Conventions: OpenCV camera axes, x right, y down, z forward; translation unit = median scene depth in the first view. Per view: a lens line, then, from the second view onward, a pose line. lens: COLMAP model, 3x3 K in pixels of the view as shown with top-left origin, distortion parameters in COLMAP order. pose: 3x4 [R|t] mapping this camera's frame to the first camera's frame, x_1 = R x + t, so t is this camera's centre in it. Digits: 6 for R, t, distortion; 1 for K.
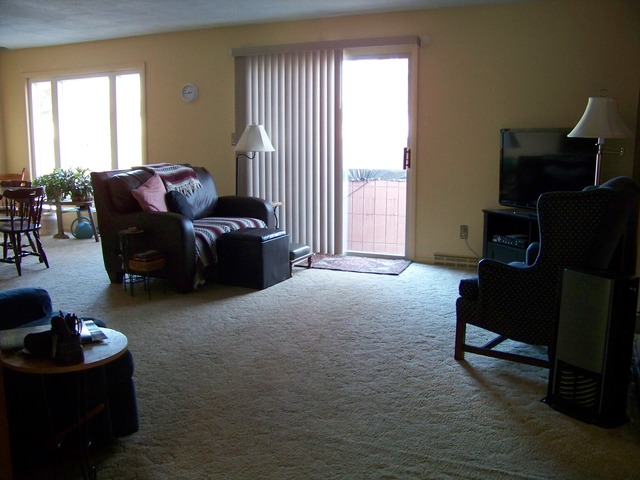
lens RADIAL K [[622.1, 0, 320.0], [0, 622.1, 240.0], [0, 0, 1]] dist [-0.260583, 0.309540]
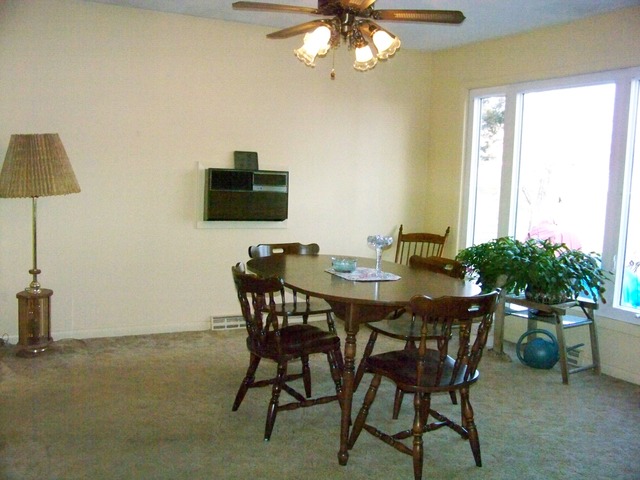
lens RADIAL K [[622.1, 0, 320.0], [0, 622.1, 240.0], [0, 0, 1]] dist [-0.260583, 0.309540]
pose [[0.792034, 0.092537, -0.603422, -0.226548], [-0.148561, 0.987946, -0.043492, -0.064575], [0.592124, 0.124092, 0.796235, 0.423317]]
